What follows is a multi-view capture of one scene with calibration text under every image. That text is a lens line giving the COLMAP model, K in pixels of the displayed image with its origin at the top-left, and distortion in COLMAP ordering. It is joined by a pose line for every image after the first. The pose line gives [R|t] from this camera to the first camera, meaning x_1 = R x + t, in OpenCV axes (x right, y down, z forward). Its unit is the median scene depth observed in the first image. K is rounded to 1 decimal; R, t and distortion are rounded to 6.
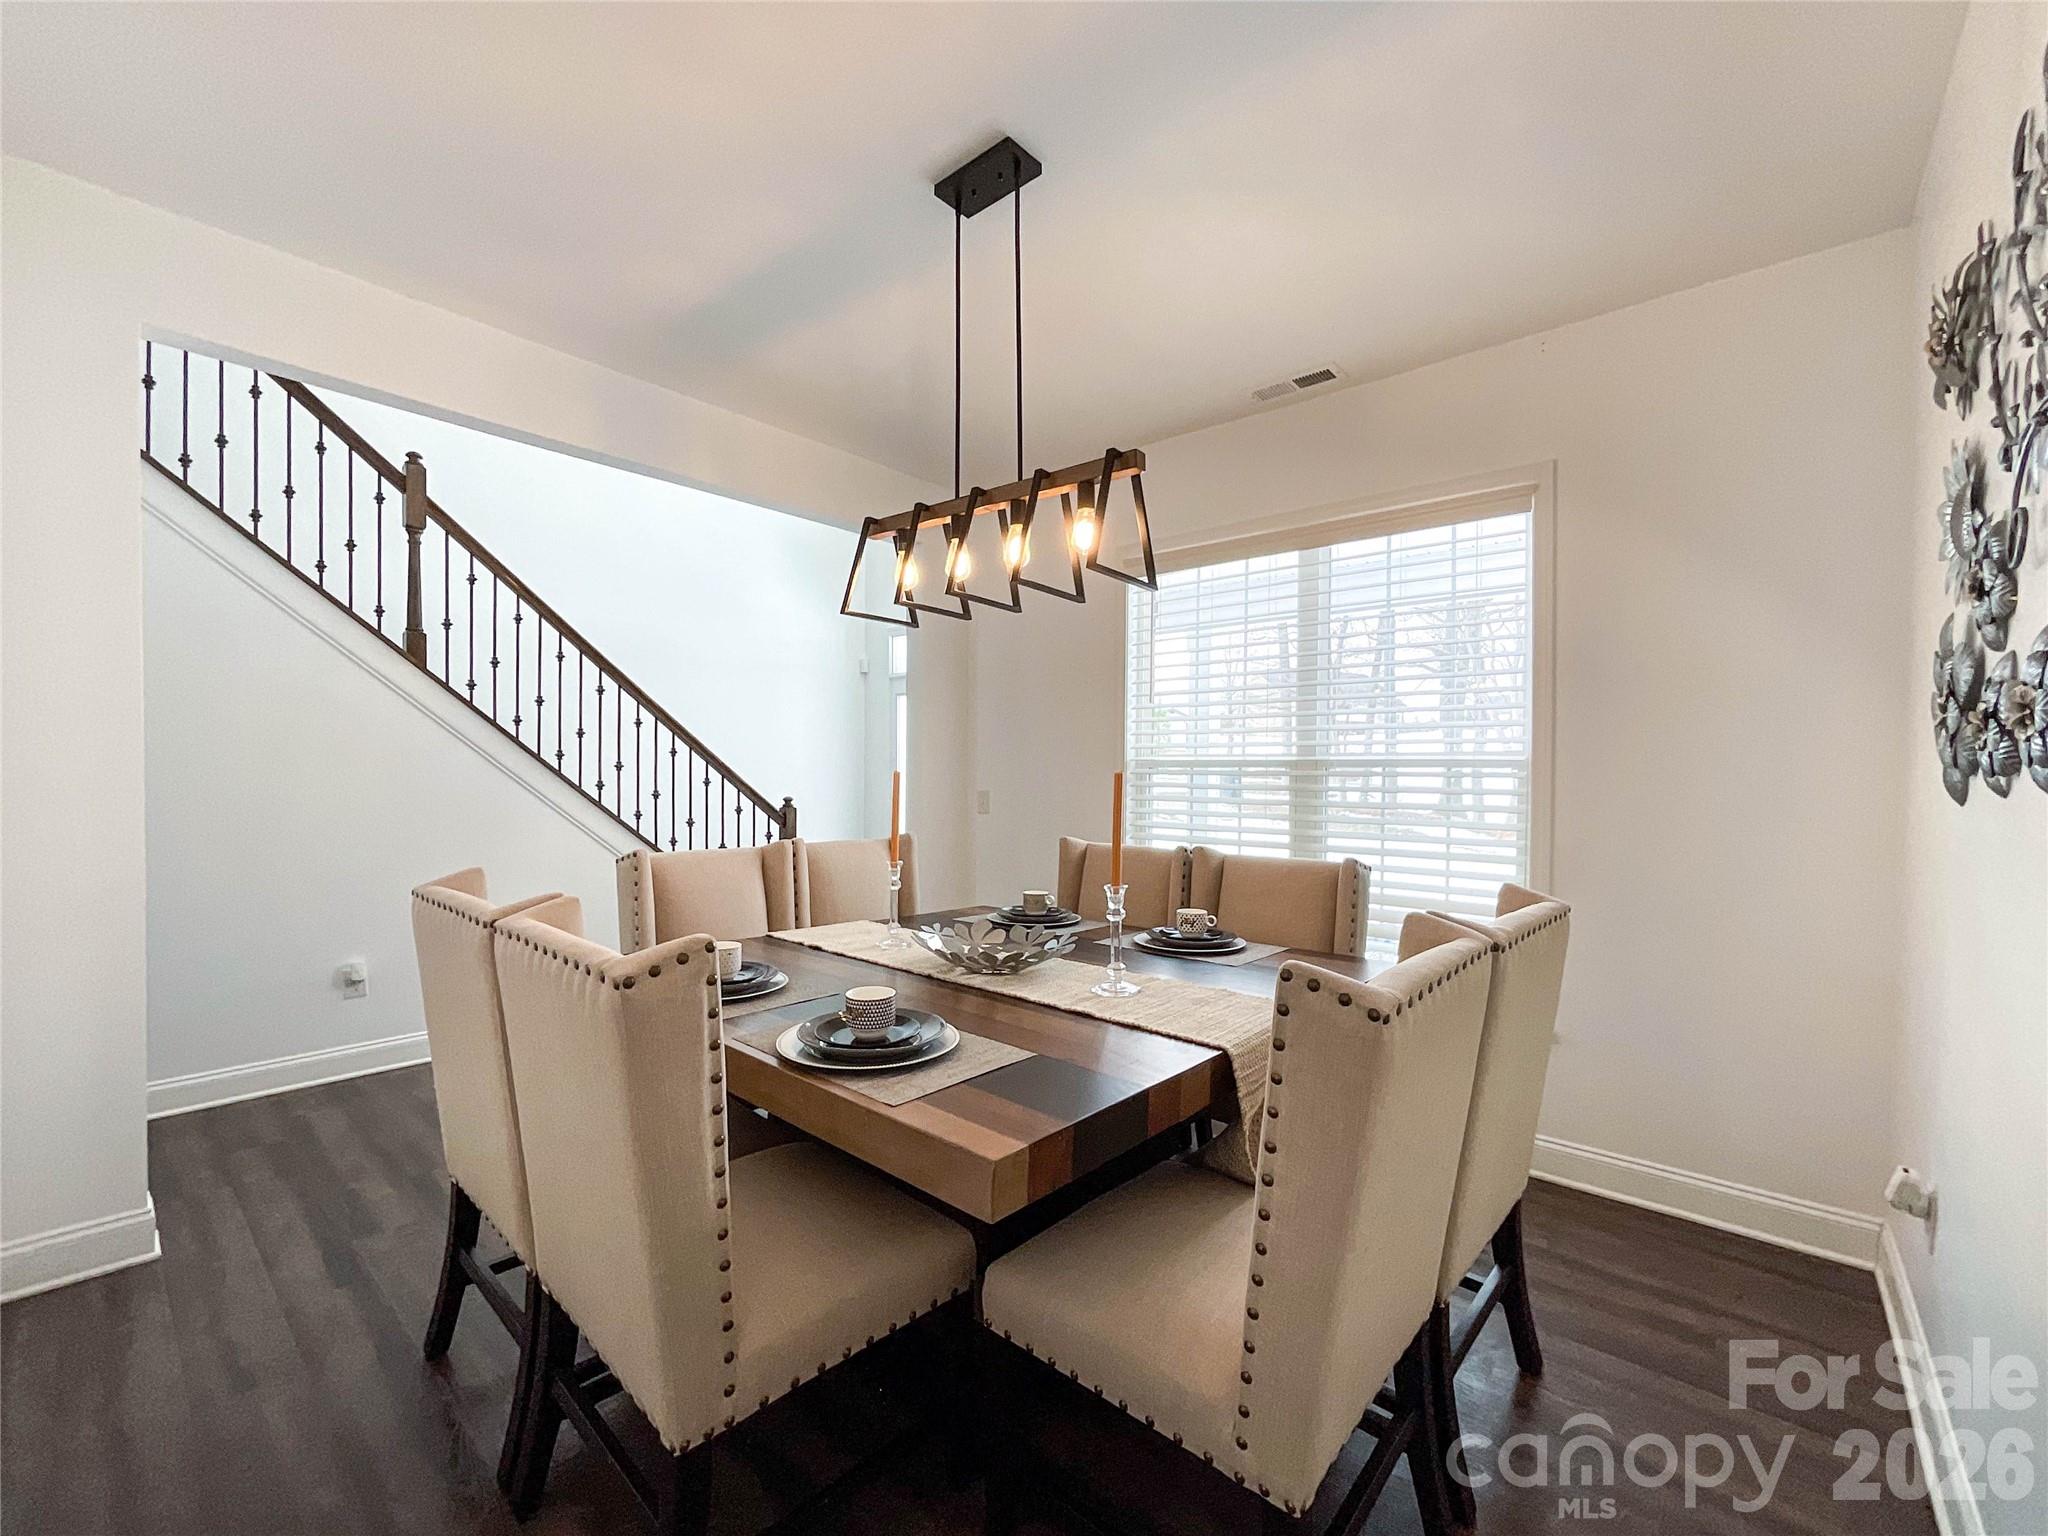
lens RADIAL K [[836.2, 0, 1020.3], [0, 836.2, 790.7], [0, 0, 1]] dist [0.002260, 0.000204]
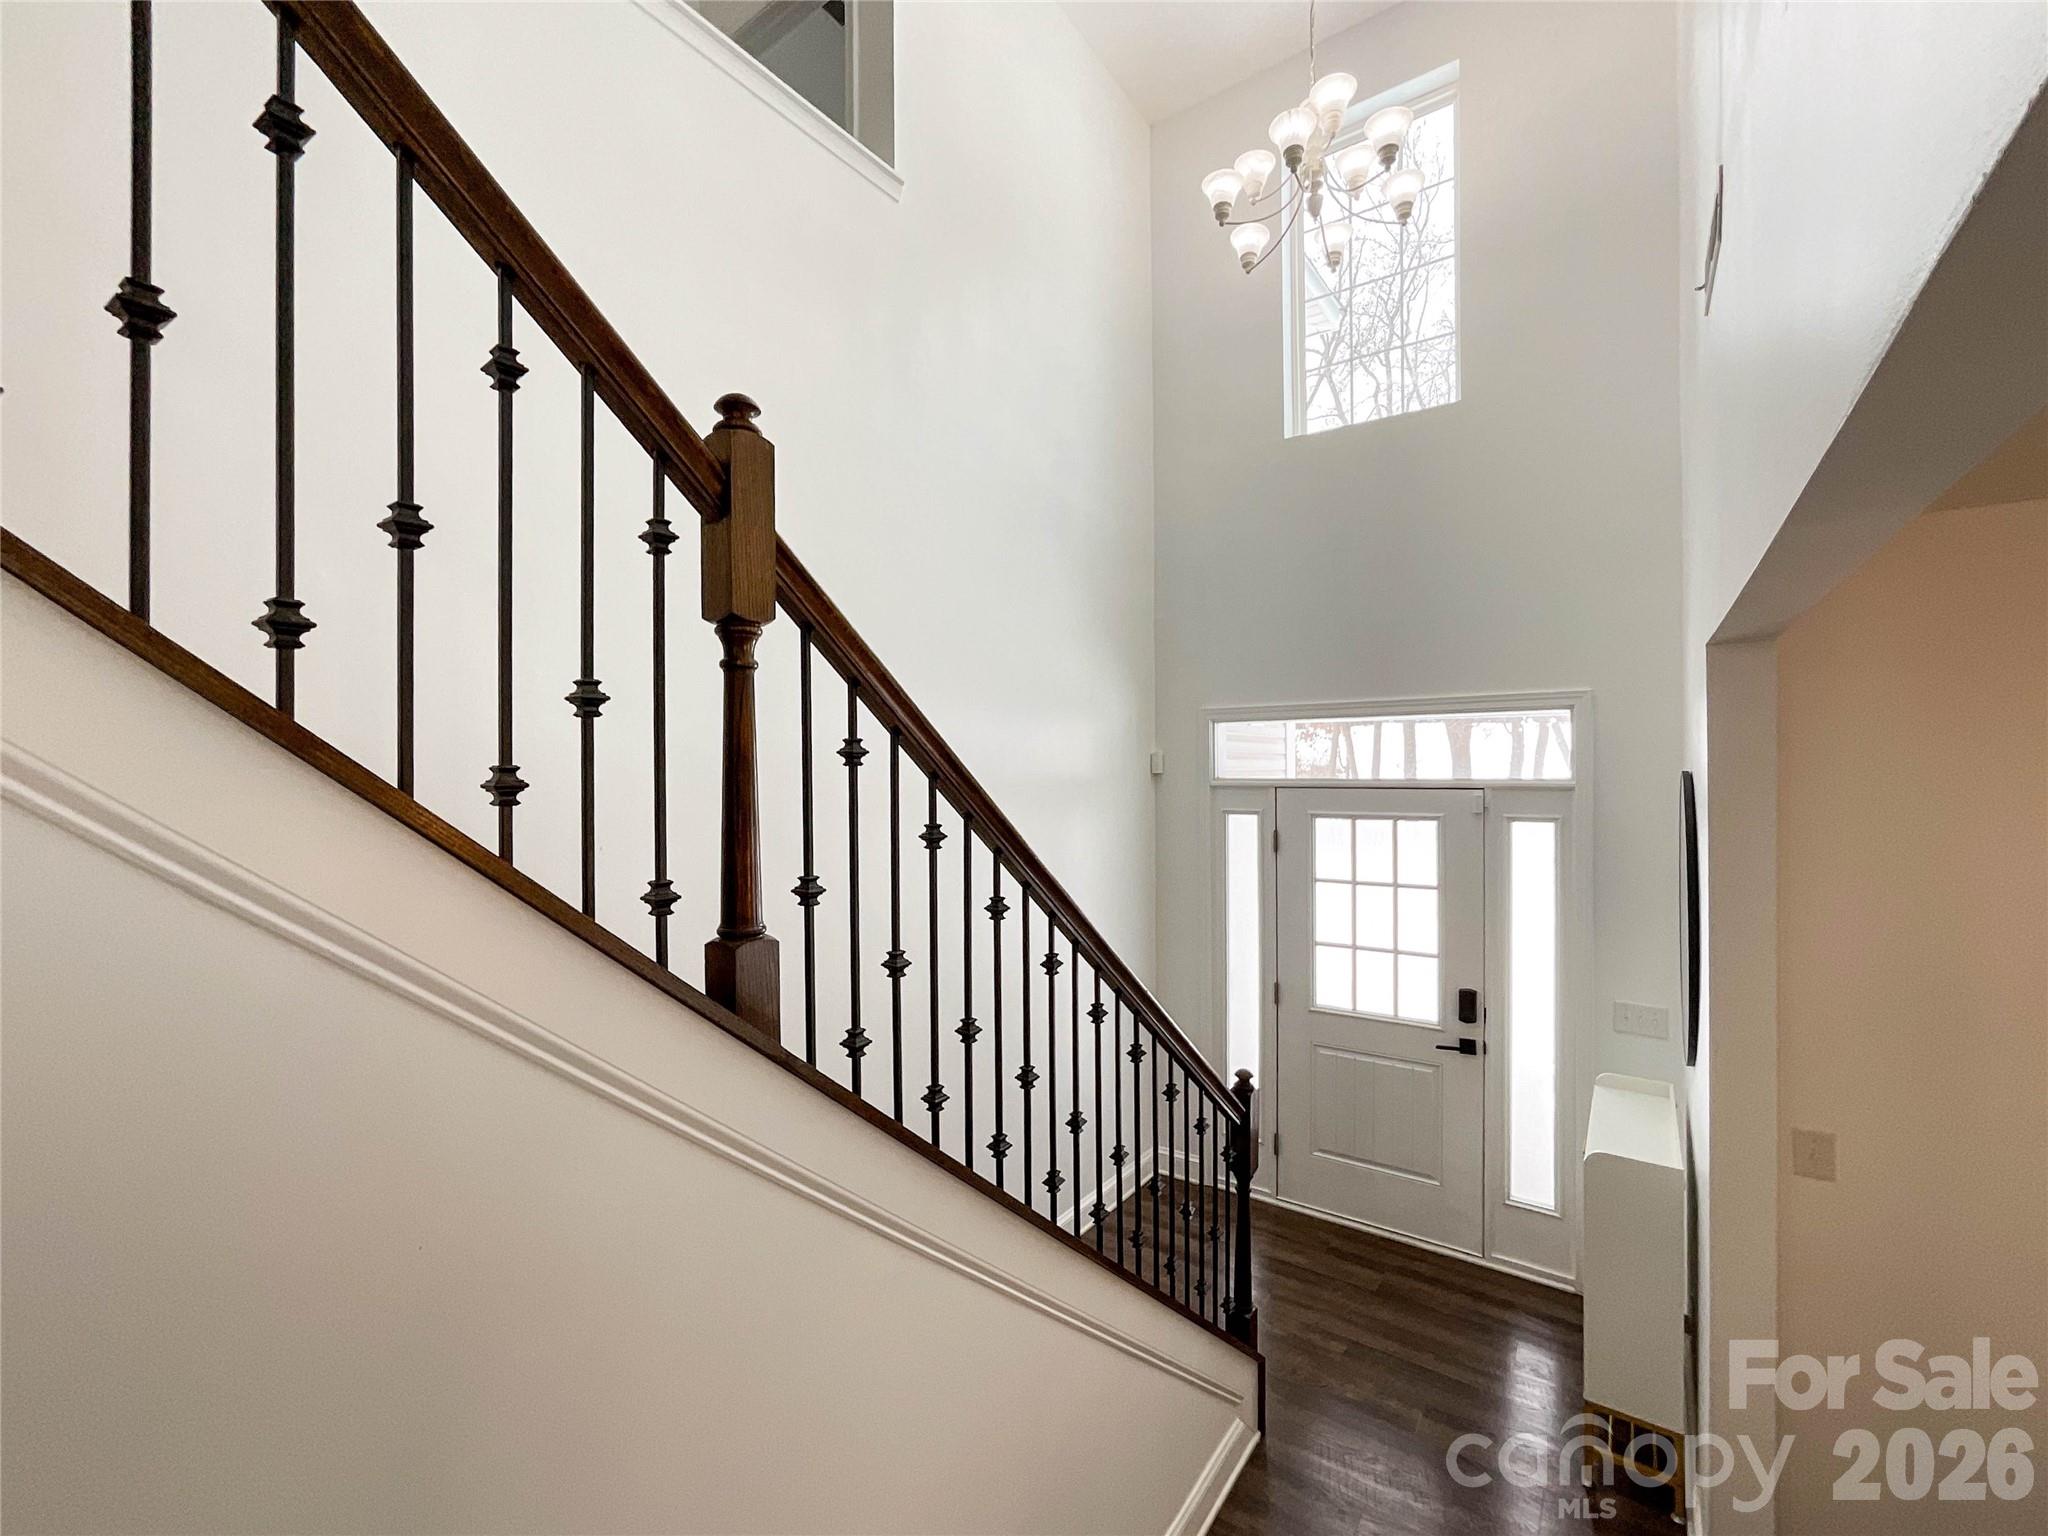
lens RADIAL K [[839.0, 0, 1028.6], [0, 839.0, 770.2], [0, 0, 1]] dist [-0.034695, 0.013430]
pose [[0.993638, -0.008033, 0.112330, -0.646242], [0.008965, 0.999929, -0.007792, -0.252559], [-0.112259, 0.008749, 0.993640, 0.658637]]
